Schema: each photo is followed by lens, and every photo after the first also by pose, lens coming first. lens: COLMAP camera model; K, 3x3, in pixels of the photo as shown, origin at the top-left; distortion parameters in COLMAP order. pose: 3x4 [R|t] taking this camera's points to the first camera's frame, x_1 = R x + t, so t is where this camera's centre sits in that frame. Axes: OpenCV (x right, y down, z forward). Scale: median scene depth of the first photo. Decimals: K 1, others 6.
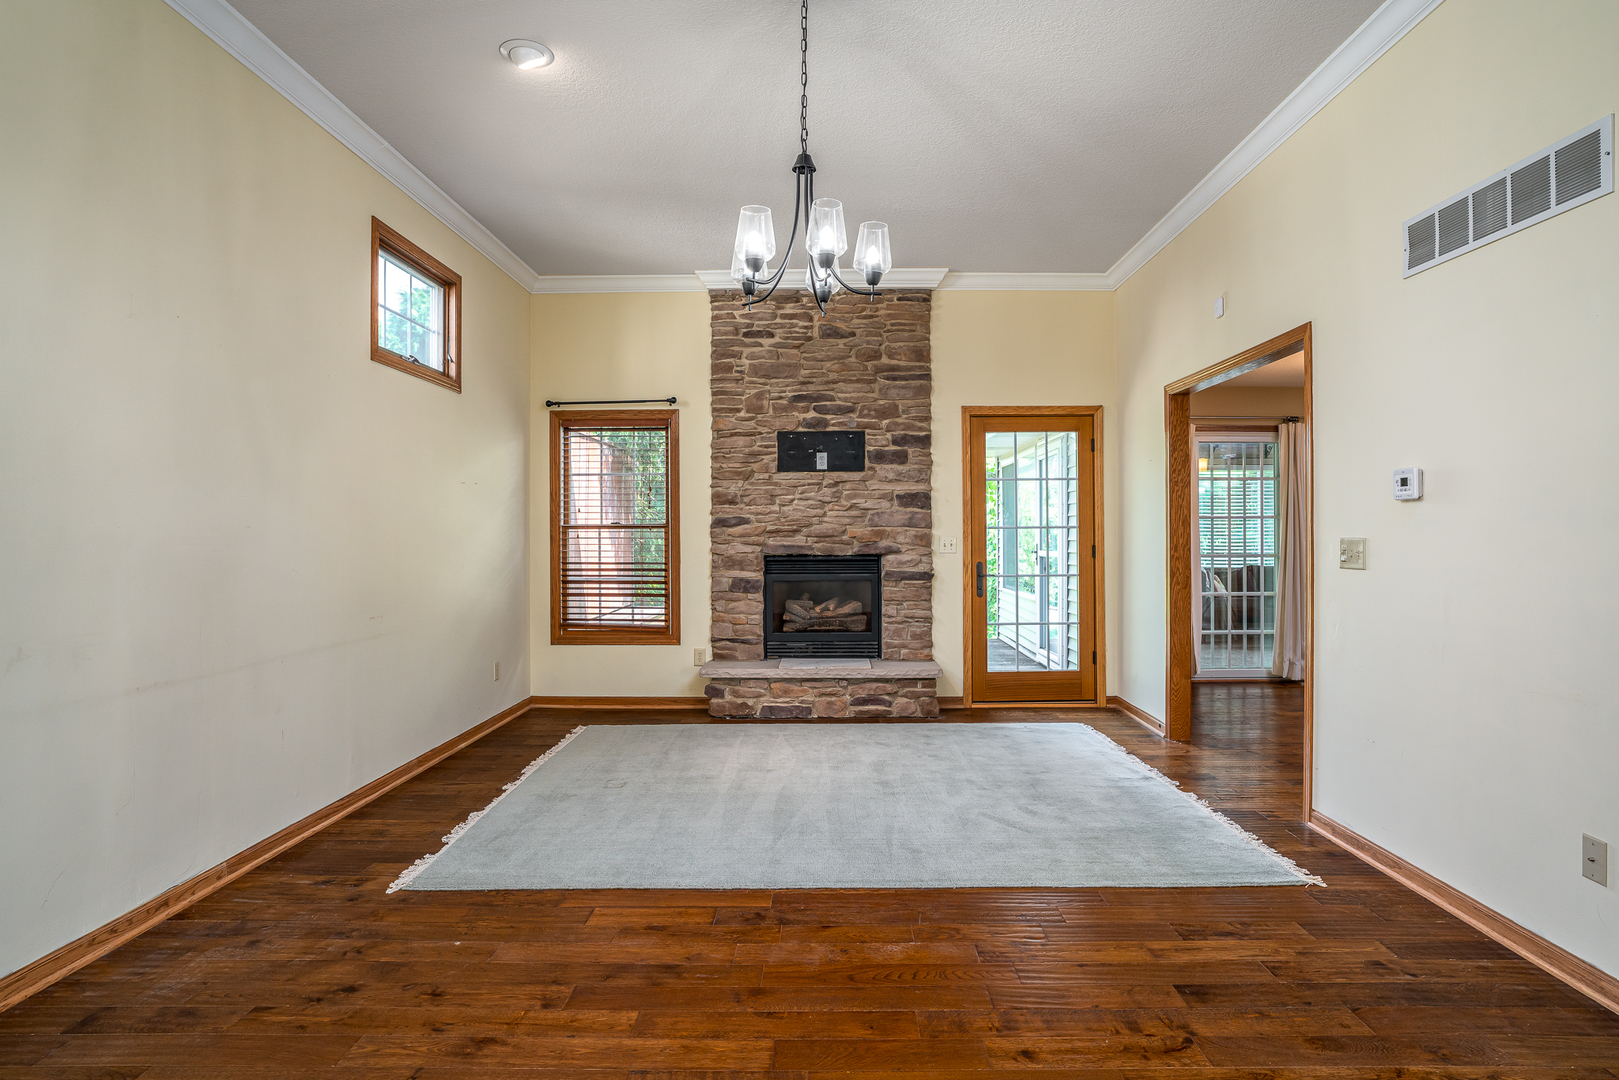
lens RADIAL K [[848.5, 0, 809.5], [0, 848.5, 540.0], [0, 0, 1]] dist [0.011979, 0.001720]
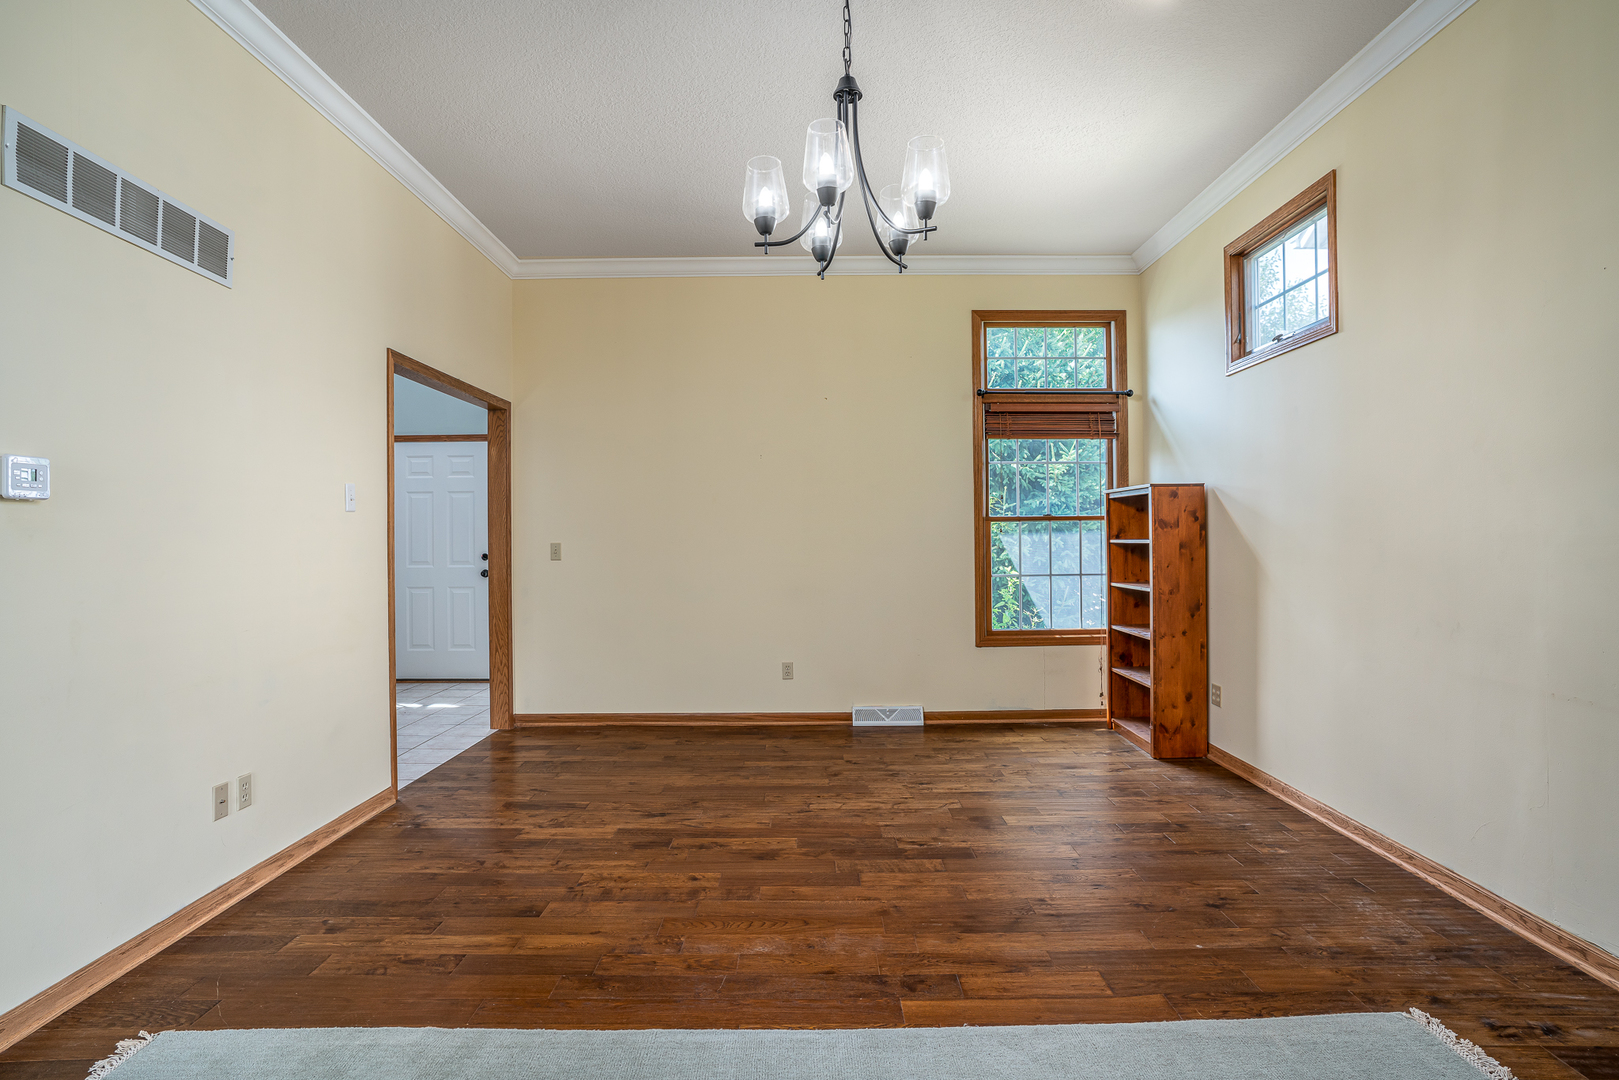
lens RADIAL K [[848.5, 0, 809.5], [0, 848.5, 540.0], [0, 0, 1]] dist [0.011979, 0.001720]
pose [[-0.999735, 0.010253, -0.020617, 0.058087], [0.010076, 0.999911, 0.008696, -0.014692], [0.020705, 0.008486, -0.999750, 2.003199]]
